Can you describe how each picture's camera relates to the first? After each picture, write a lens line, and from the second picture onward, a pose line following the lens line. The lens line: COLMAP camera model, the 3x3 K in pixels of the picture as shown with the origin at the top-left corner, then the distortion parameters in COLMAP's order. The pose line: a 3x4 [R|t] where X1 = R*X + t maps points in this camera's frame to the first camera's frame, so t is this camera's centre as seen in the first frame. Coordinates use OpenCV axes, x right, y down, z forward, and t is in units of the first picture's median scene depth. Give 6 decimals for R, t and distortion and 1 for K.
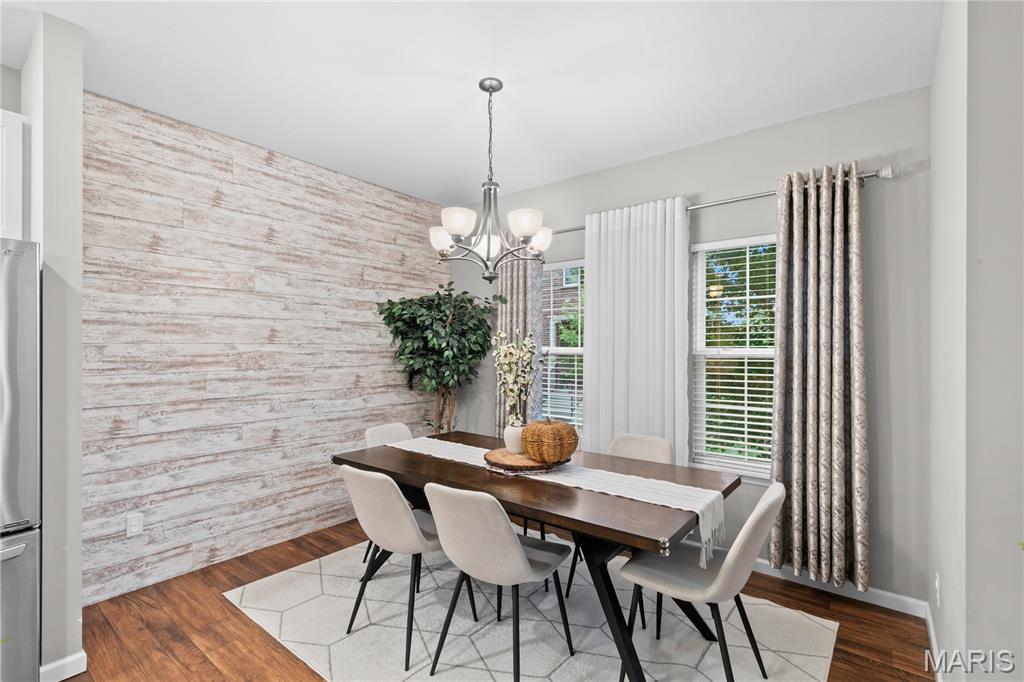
lens RADIAL K [[464.3, 0, 509.8], [0, 464.3, 346.7], [0, 0, 1]] dist [0.011165, -0.002263]
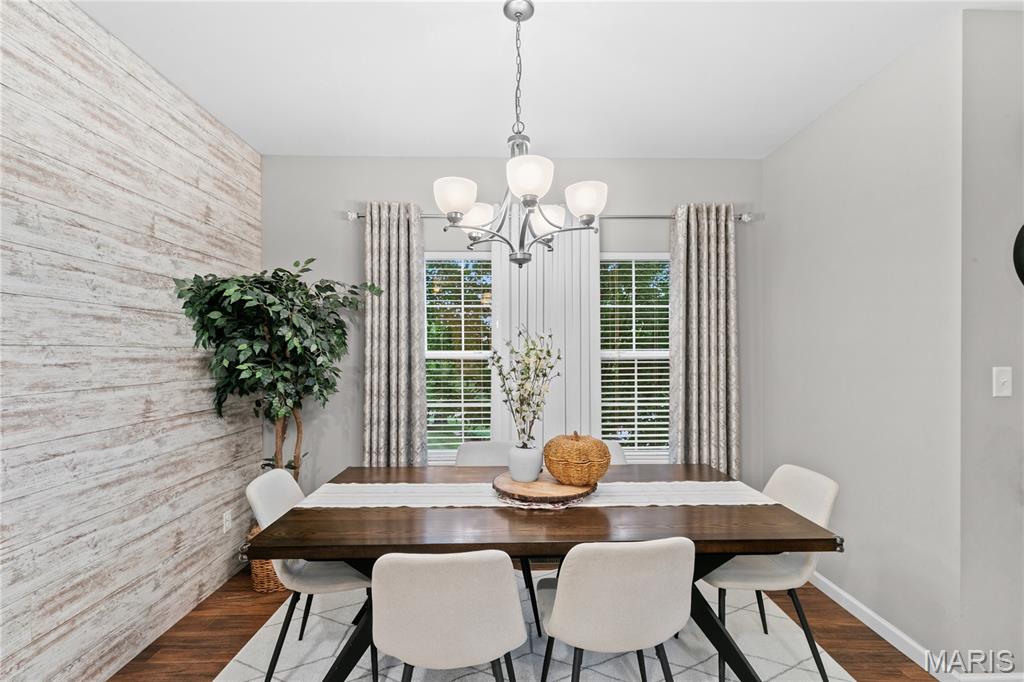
lens RADIAL K [[464.3, 0, 510.9], [0, 464.3, 353.3], [0, 0, 1]] dist [0.011165, -0.002263]
pose [[0.770379, -0.006290, 0.637556, -0.392143], [0.003193, 0.999977, 0.006008, 0.001168], [-0.637579, -0.002593, 0.770381, 0.293664]]
